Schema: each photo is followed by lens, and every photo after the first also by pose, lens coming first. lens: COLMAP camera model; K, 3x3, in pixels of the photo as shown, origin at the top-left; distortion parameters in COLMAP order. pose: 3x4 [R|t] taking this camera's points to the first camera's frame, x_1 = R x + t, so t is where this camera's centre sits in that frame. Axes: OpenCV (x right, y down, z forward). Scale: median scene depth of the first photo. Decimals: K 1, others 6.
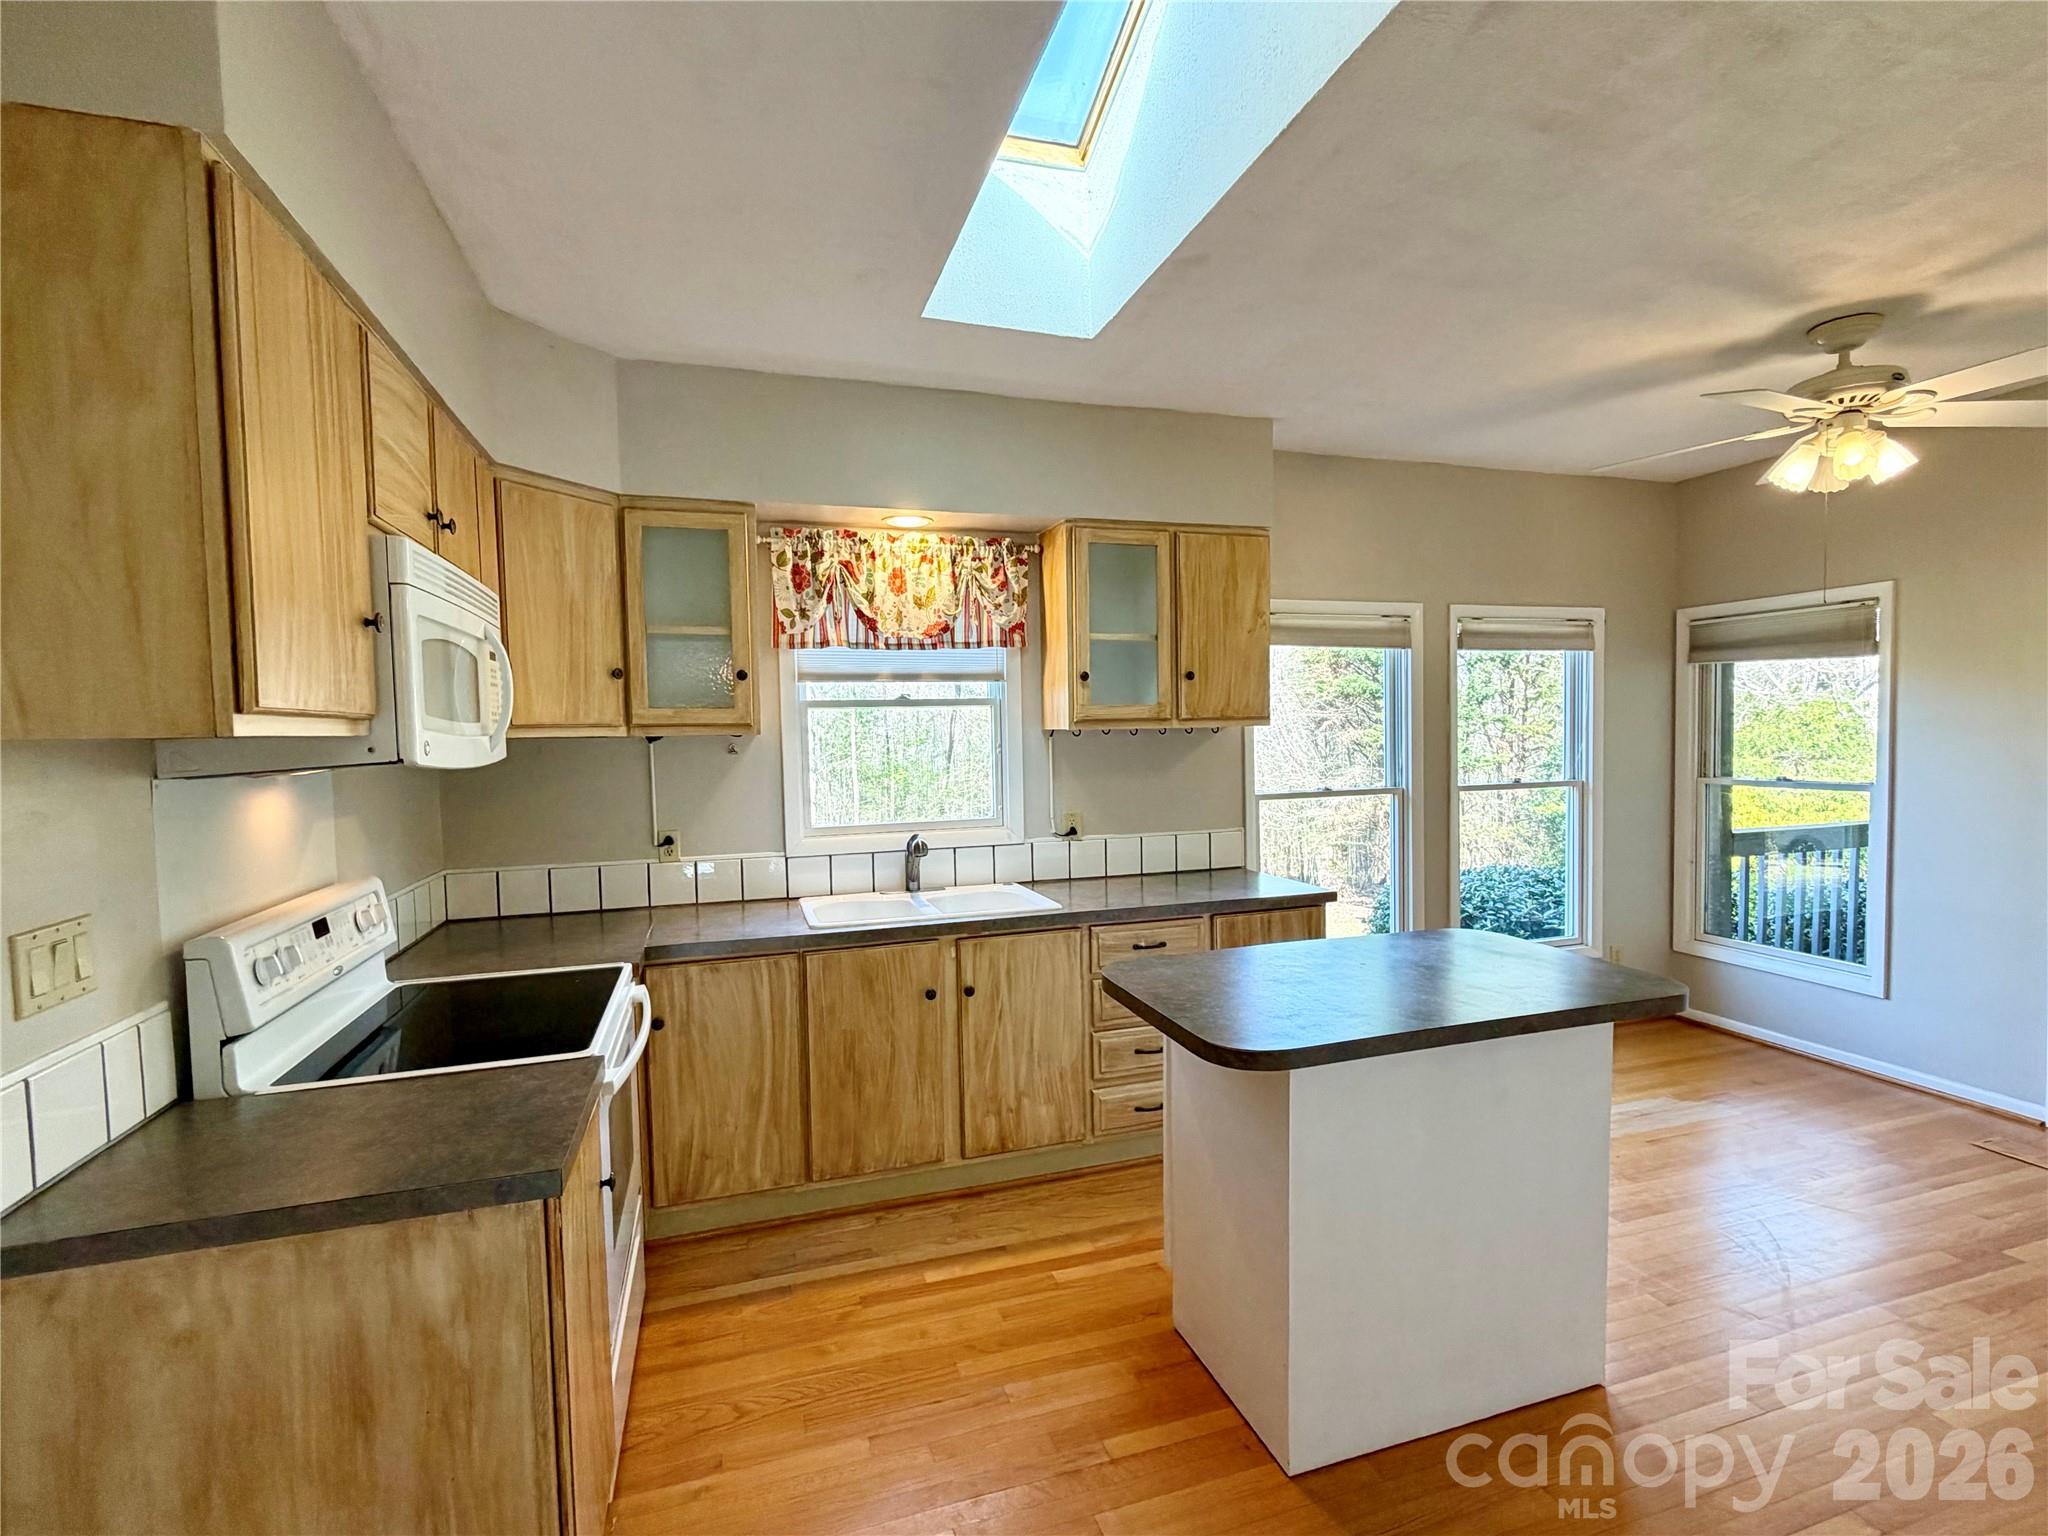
lens RADIAL K [[939.9, 0, 1030.0], [0, 939.9, 768.0], [0, 0, 1]] dist [-0.001497, 0.000008]
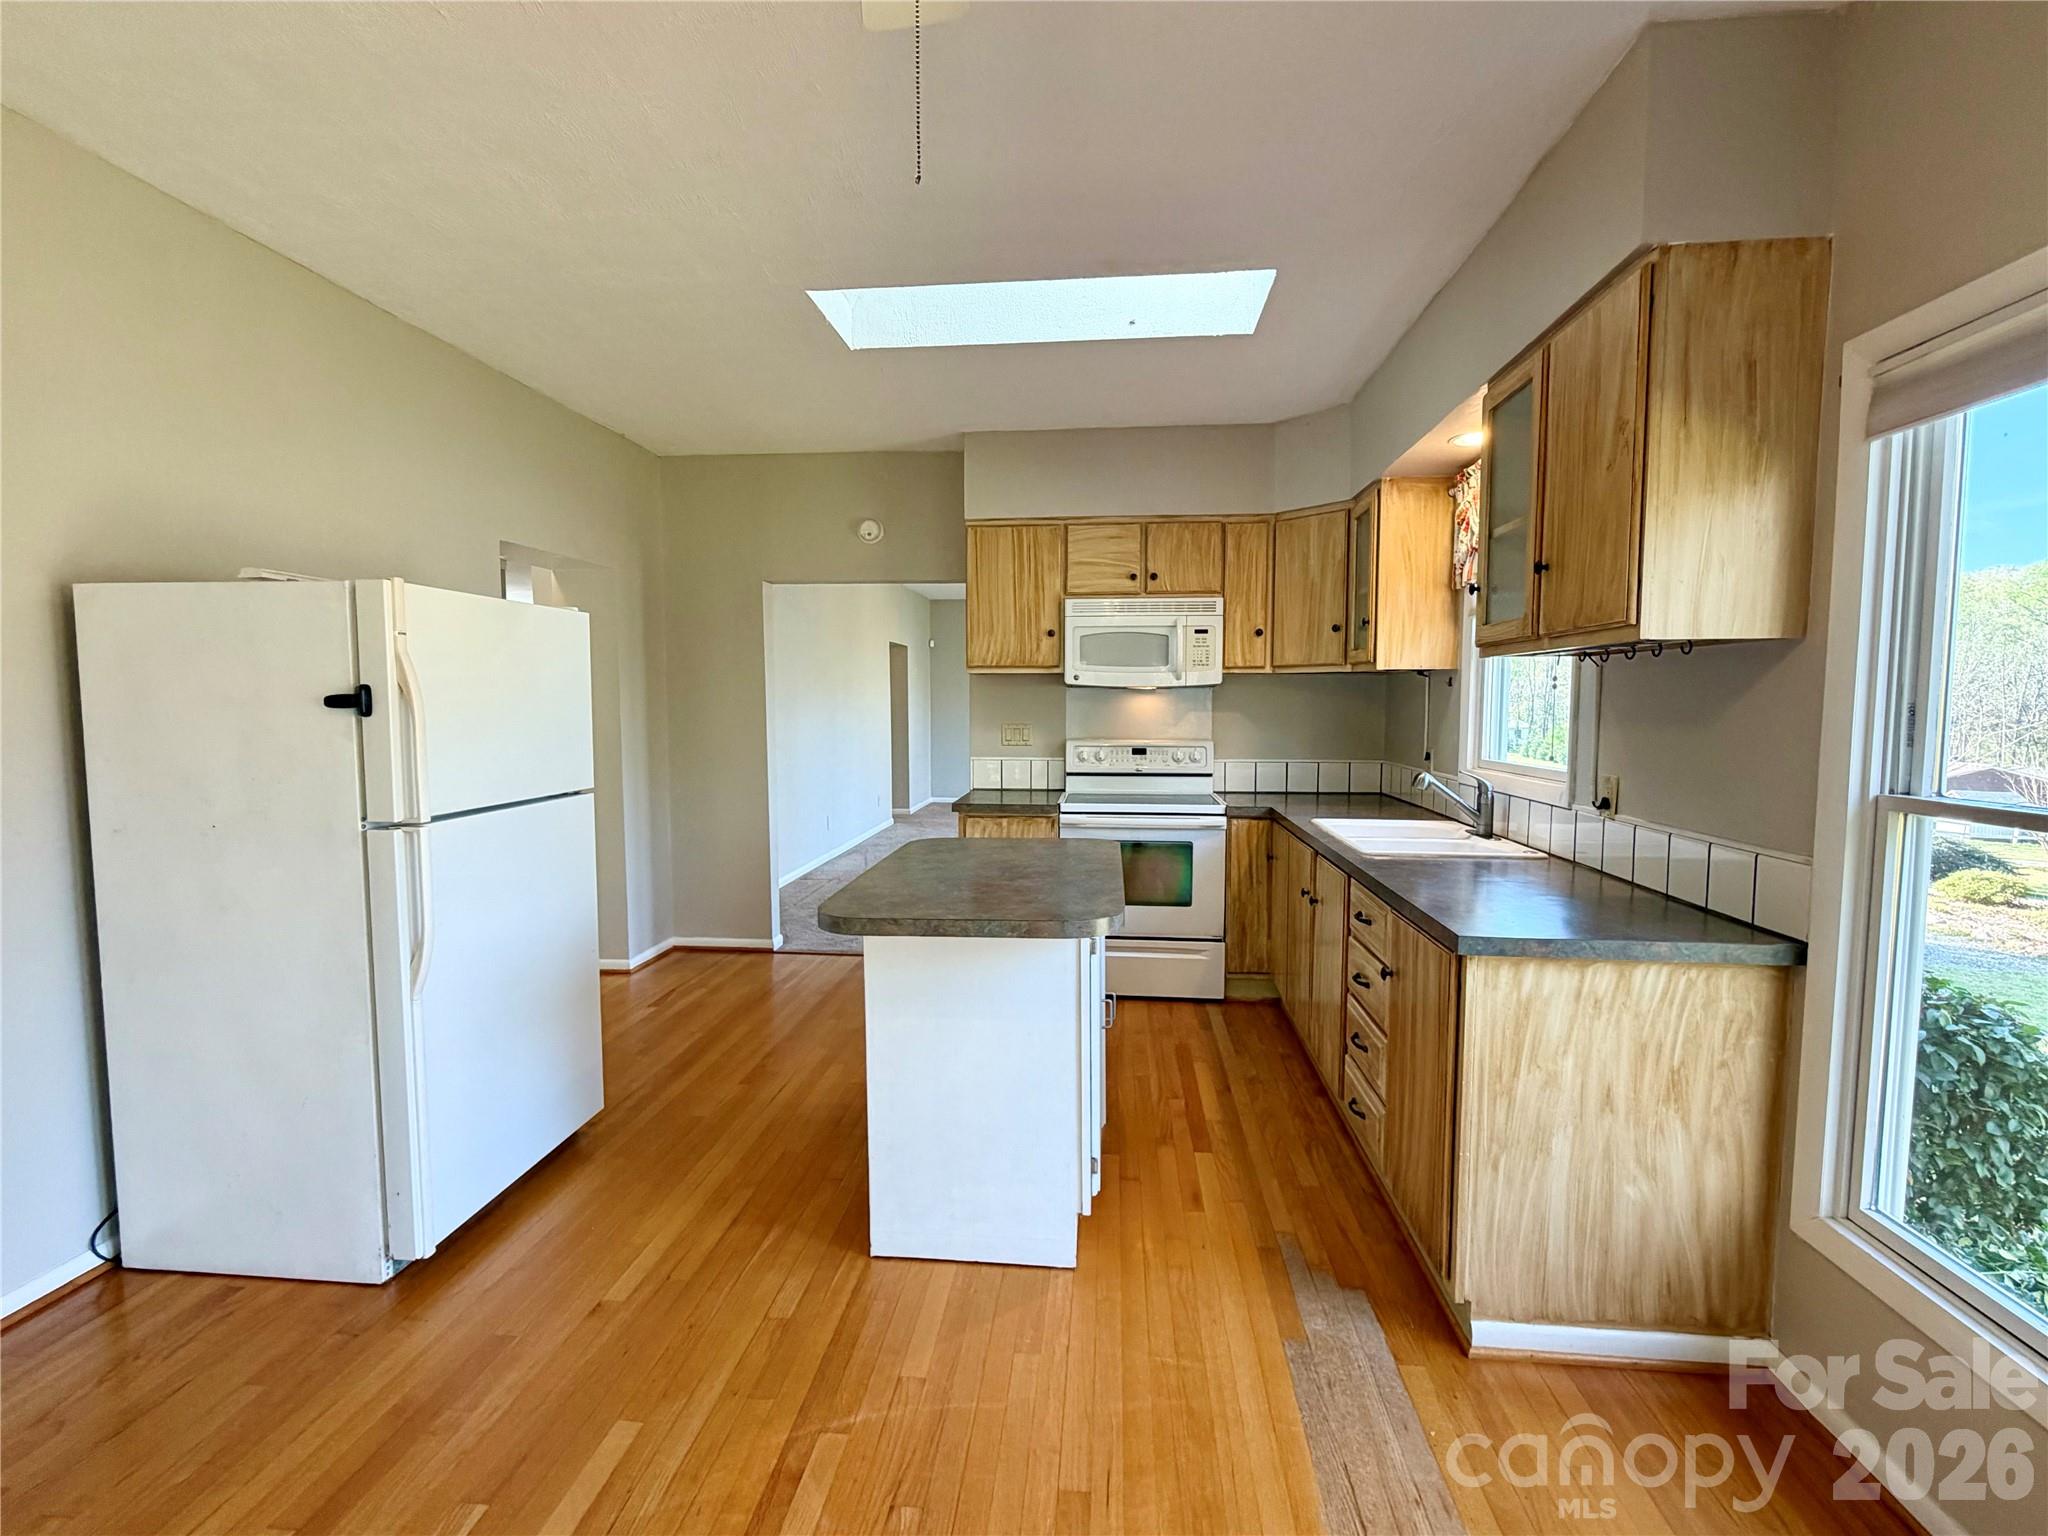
lens RADIAL K [[939.9, 0, 1021.7], [0, 939.9, 770.6], [0, 0, 1]] dist [-0.001497, 0.000008]
pose [[-0.407631, 0.089380, -0.908762, 0.916560], [-0.021944, 0.993952, 0.107601, -0.022907], [0.912883, 0.063803, -0.403205, 0.967425]]
